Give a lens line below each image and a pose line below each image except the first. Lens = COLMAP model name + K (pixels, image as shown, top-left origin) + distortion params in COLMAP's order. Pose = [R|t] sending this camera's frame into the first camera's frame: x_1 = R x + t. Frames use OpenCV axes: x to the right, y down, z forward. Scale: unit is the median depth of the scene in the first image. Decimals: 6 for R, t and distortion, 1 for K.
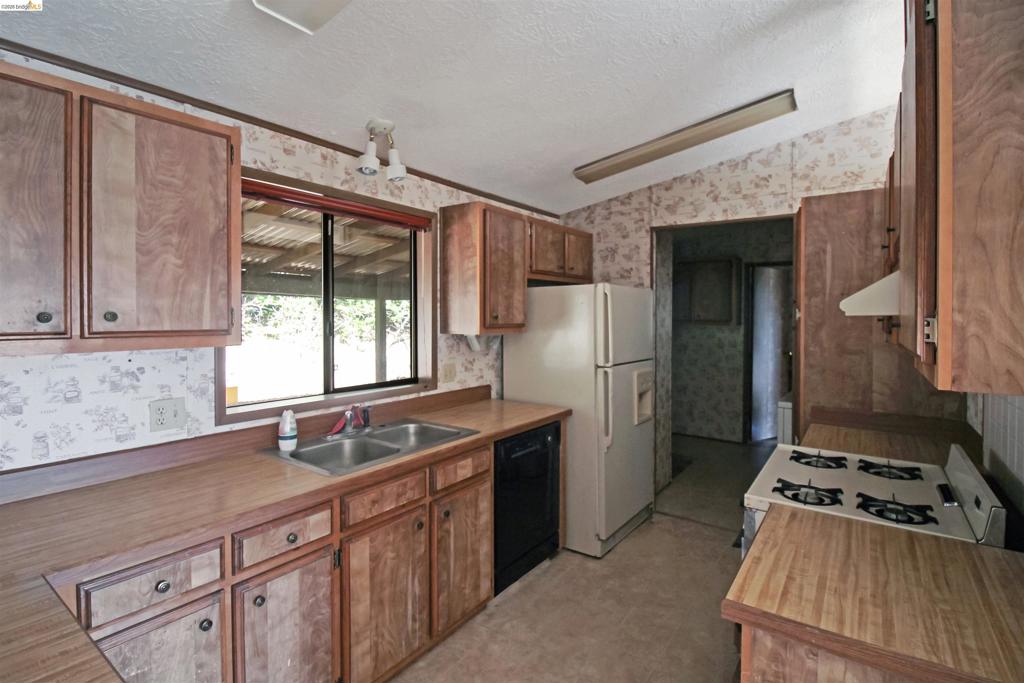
lens RADIAL K [[495.0, 0, 518.4], [0, 495.0, 318.3], [0, 0, 1]] dist [-0.002692, -0.001885]
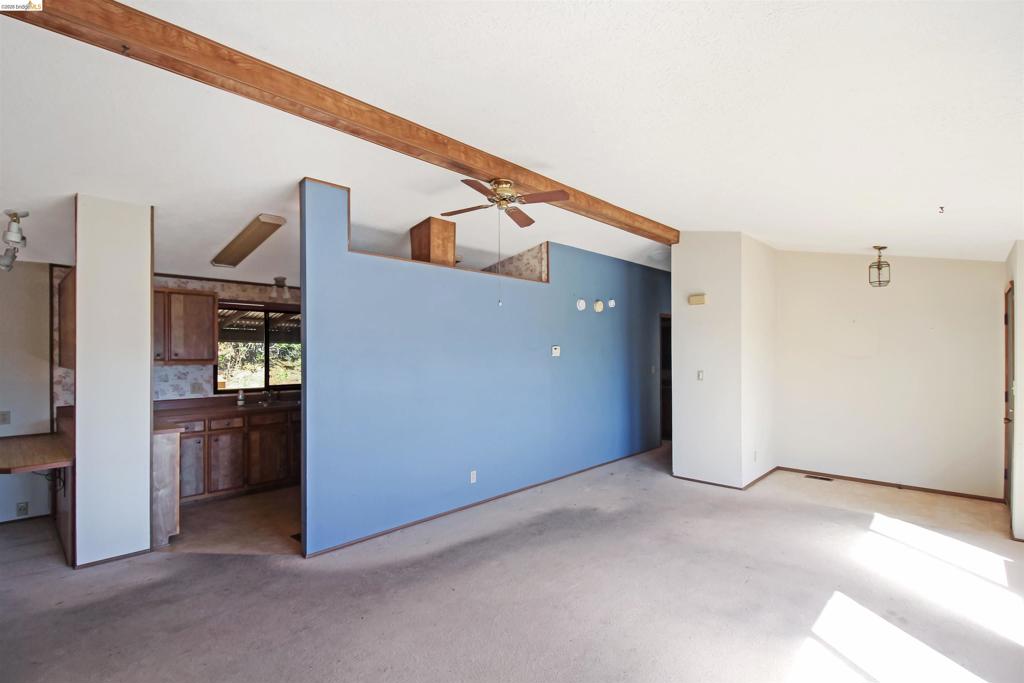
lens RADIAL K [[495.2, 0, 524.5], [0, 495.2, 345.4], [0, 0, 1]] dist [-0.010409, -0.000615]
pose [[0.992589, -0.007476, -0.121293, 1.224627], [0.005109, 0.999790, -0.019821, 0.007424], [0.121416, 0.019055, 0.992419, -1.293021]]
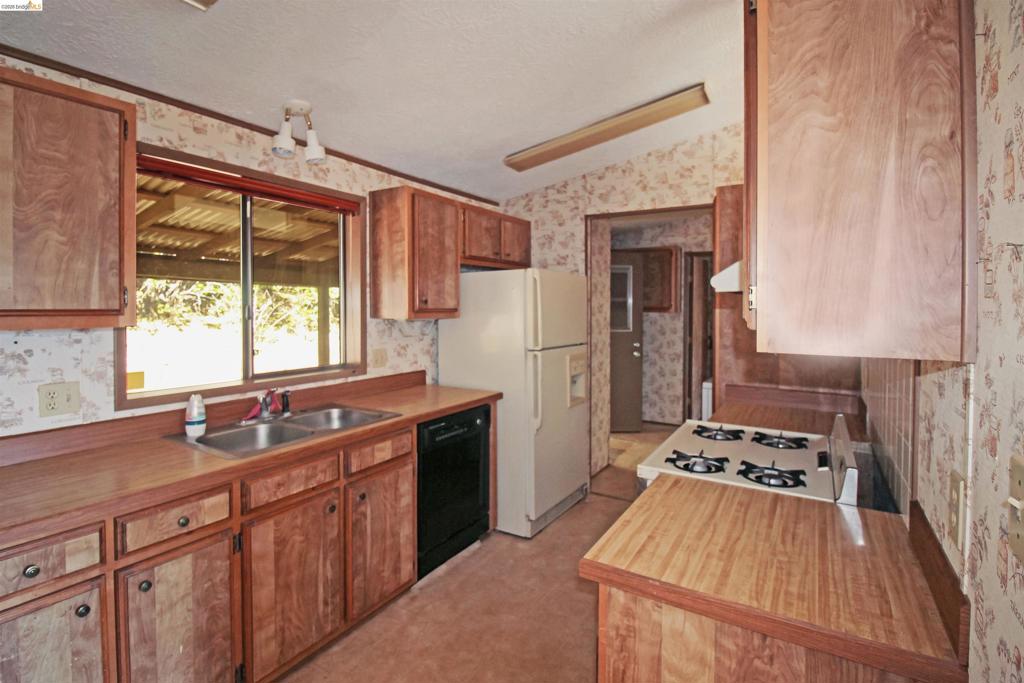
lens RADIAL K [[492.4, 0, 520.1], [0, 492.4, 306.0], [0, 0, 1]] dist [-0.002955, -0.007181]
pose [[0.997230, -0.002222, 0.074341, 0.090095], [0.002752, 0.999972, -0.007029, 0.018007], [-0.074324, 0.007214, 0.997208, -0.012108]]
